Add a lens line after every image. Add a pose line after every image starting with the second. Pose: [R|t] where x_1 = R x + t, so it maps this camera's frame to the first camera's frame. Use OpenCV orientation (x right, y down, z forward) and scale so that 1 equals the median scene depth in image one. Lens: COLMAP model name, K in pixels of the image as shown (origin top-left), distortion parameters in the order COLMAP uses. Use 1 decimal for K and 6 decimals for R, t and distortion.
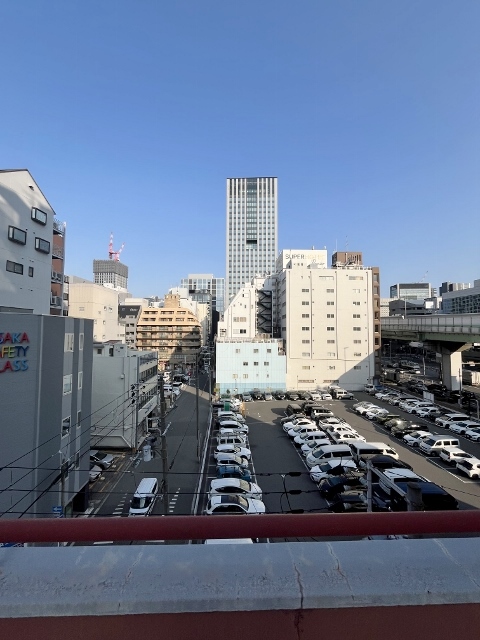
lens RADIAL K [[258.3, 0, 240.0], [0, 258.3, 320.0], [0, 0, 1]] dist [-0.002824, -0.000482]
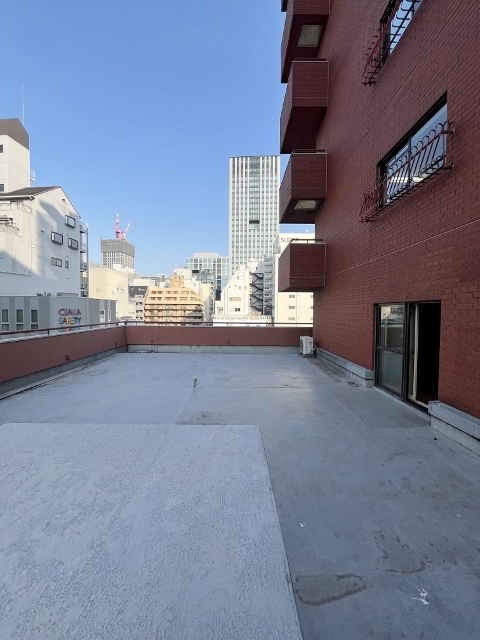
lens RADIAL K [[258.3, 0, 240.0], [0, 258.3, 320.0], [0, 0, 1]] dist [-0.002824, -0.000482]
pose [[0.999620, 0.004583, -0.027191, 0.037925], [-0.002333, 0.996611, 0.082223, -0.002743], [0.027476, -0.082128, 0.996243, -0.096939]]
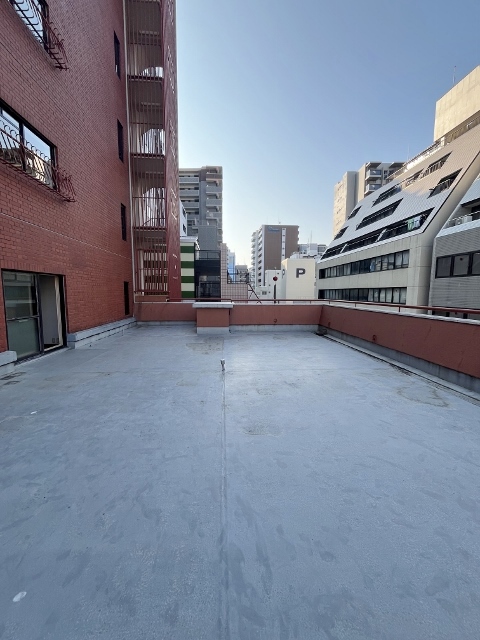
lens RADIAL K [[258.3, 0, 240.0], [0, 258.3, 320.0], [0, 0, 1]] dist [-0.002824, -0.000482]
pose [[-0.999577, -0.006009, -0.028460, 0.025231], [-0.007654, 0.998284, 0.058057, 0.004122], [0.028063, 0.058251, -0.997907, 0.002032]]
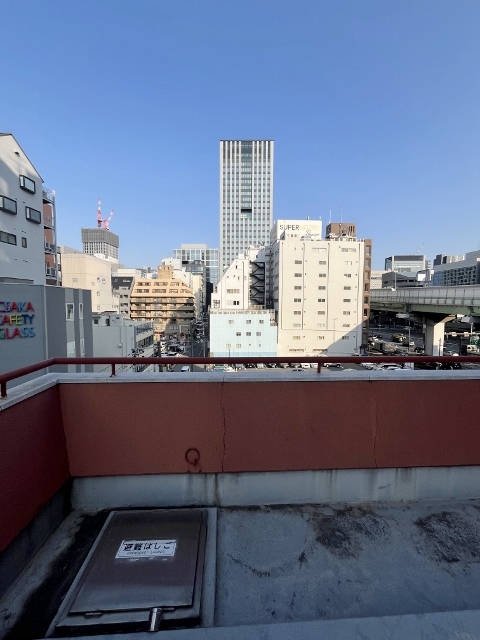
lens RADIAL K [[258.3, 0, 240.0], [0, 258.3, 320.0], [0, 0, 1]] dist [-0.002824, -0.000482]
pose [[0.999760, 0.000758, 0.021899, 0.002740], [-0.003127, 0.994109, 0.108336, 0.000705], [-0.021688, -0.108379, 0.993873, -0.014297]]
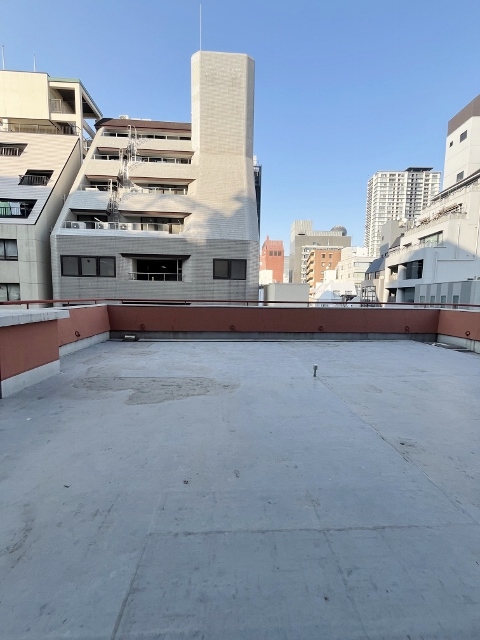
lens RADIAL K [[258.3, 0, 240.0], [0, 258.3, 320.0], [0, 0, 1]] dist [-0.002824, -0.000482]
pose [[0.009399, 0.090031, -0.995895, 0.068328], [0.033062, 0.995366, 0.090296, 0.002490], [0.999409, -0.033775, 0.006379, -0.056155]]
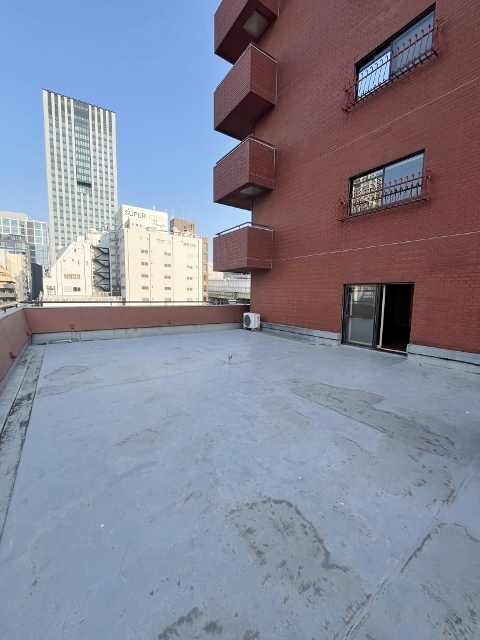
lens RADIAL K [[258.3, 0, 240.0], [0, 258.3, 320.0], [0, 0, 1]] dist [-0.002824, -0.000482]
pose [[0.841267, -0.044483, 0.538787, 0.000035], [-0.038238, 0.989217, 0.141376, -0.000908], [-0.539266, -0.139538, 0.830494, -0.088540]]
